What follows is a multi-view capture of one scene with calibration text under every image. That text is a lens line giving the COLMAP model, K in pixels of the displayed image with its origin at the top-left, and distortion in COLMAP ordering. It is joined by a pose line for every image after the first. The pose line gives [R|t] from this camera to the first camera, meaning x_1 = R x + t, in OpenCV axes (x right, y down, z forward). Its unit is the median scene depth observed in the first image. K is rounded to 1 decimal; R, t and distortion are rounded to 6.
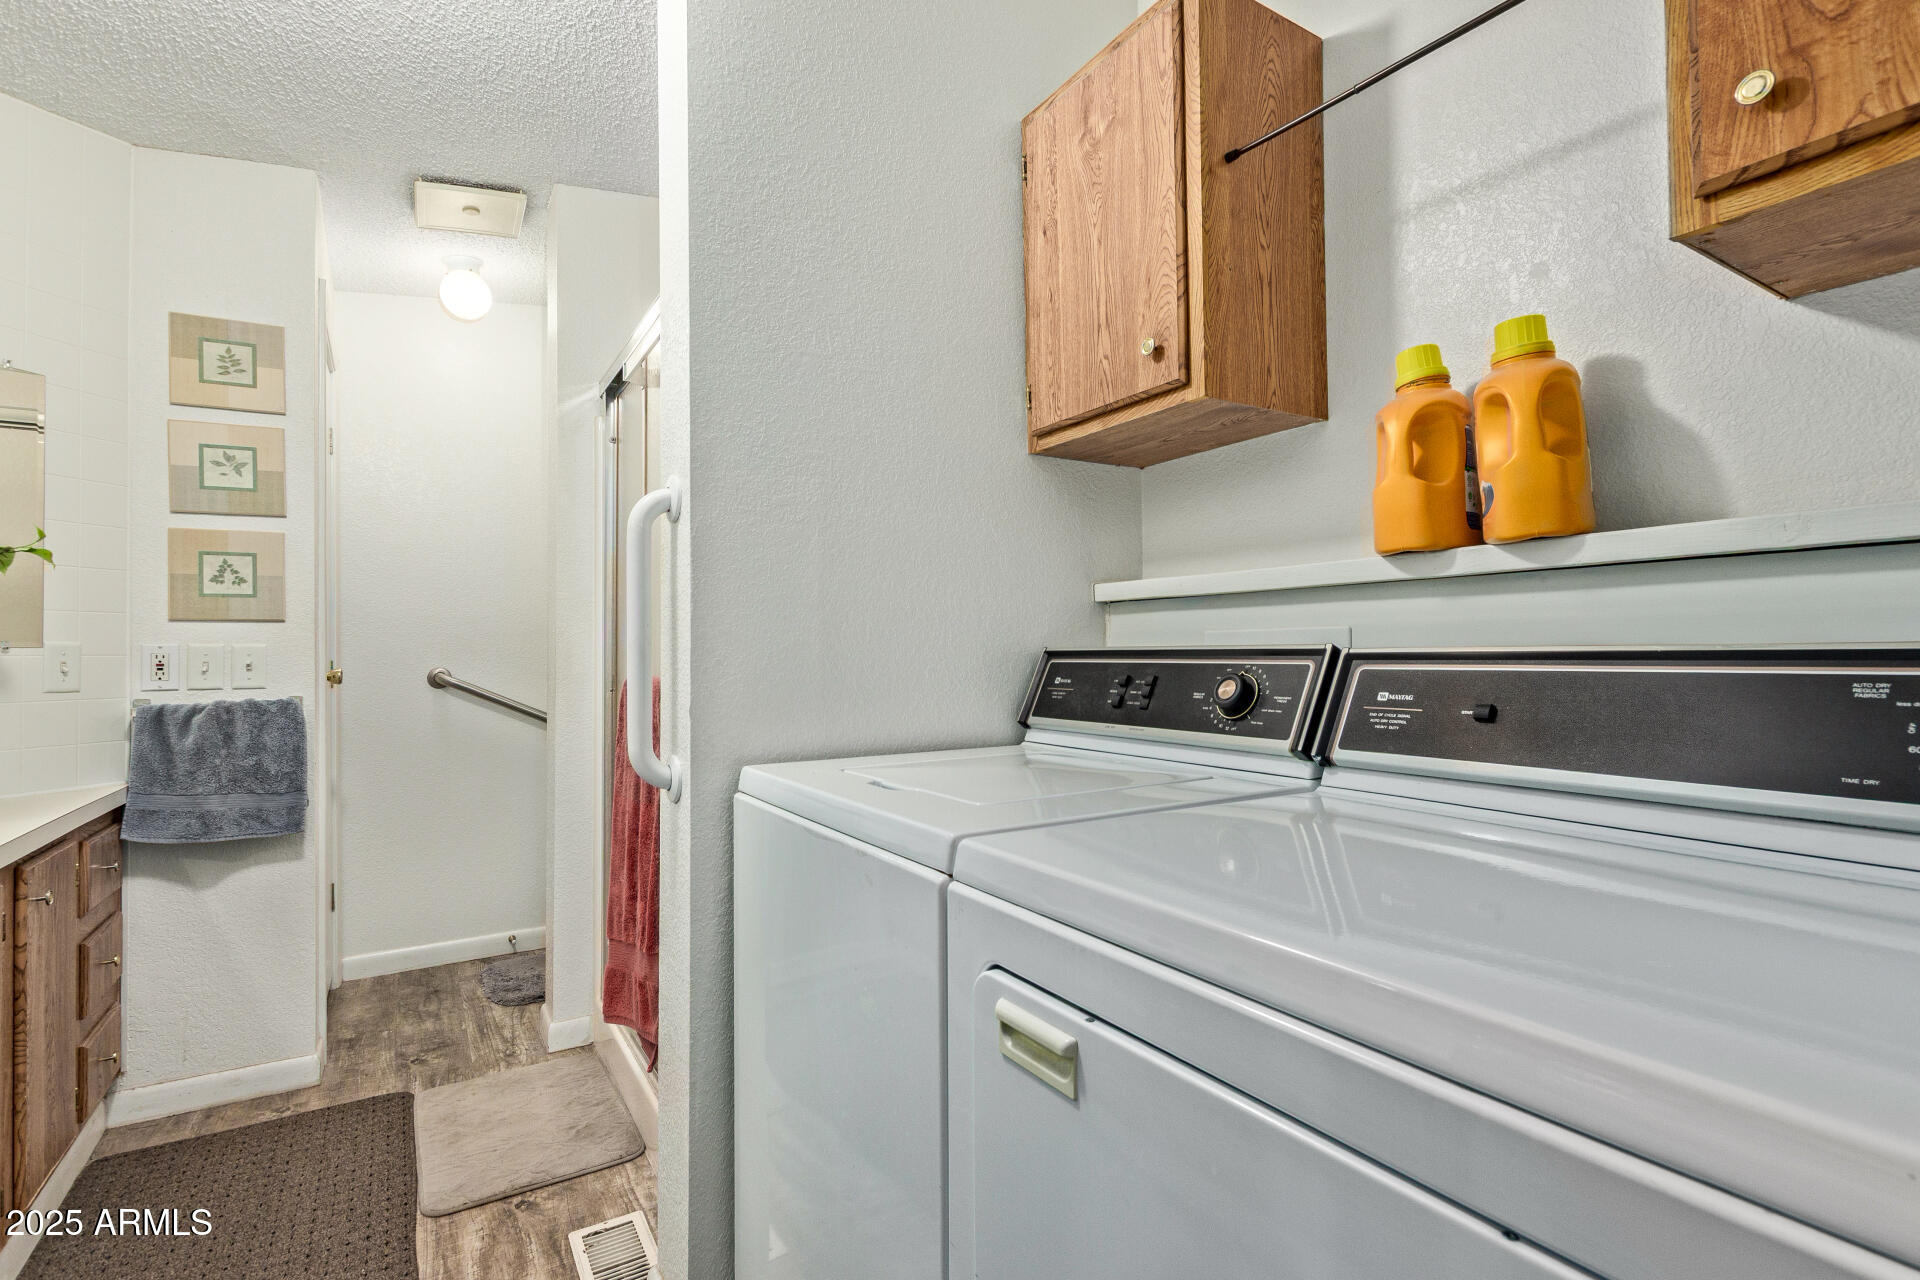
lens RADIAL K [[889.9, 0, 968.2], [0, 889.9, 638.1], [0, 0, 1]] dist [0.014389, -0.007960]
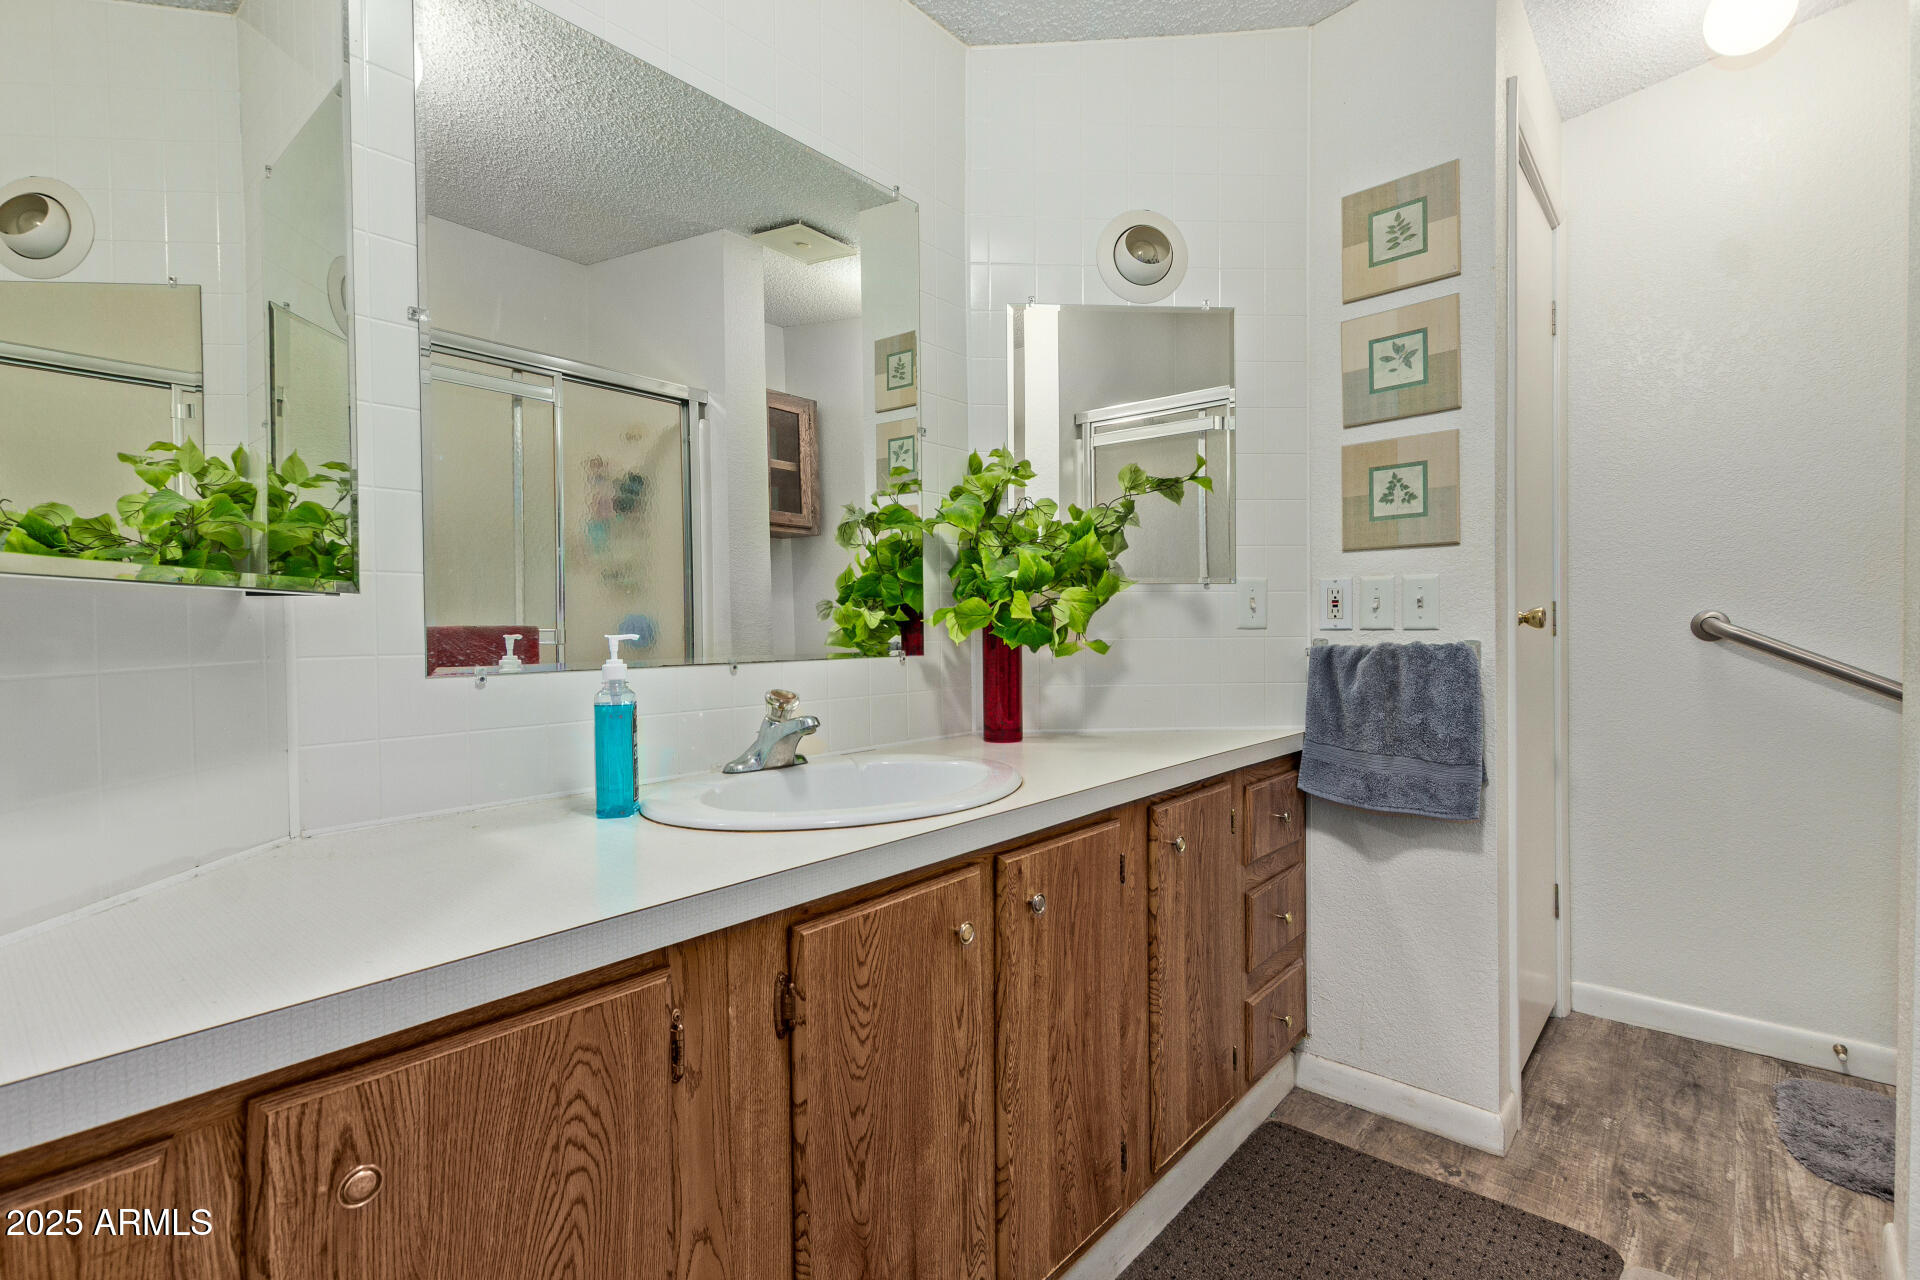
lens RADIAL K [[889.9, 0, 968.2], [0, 889.9, 638.1], [0, 0, 1]] dist [0.014389, -0.007960]
pose [[0.291562, 0.021154, -0.956318, -0.151404], [0.022244, 0.999335, 0.028887, 0.032215], [0.956293, -0.029695, 0.290897, 0.378365]]
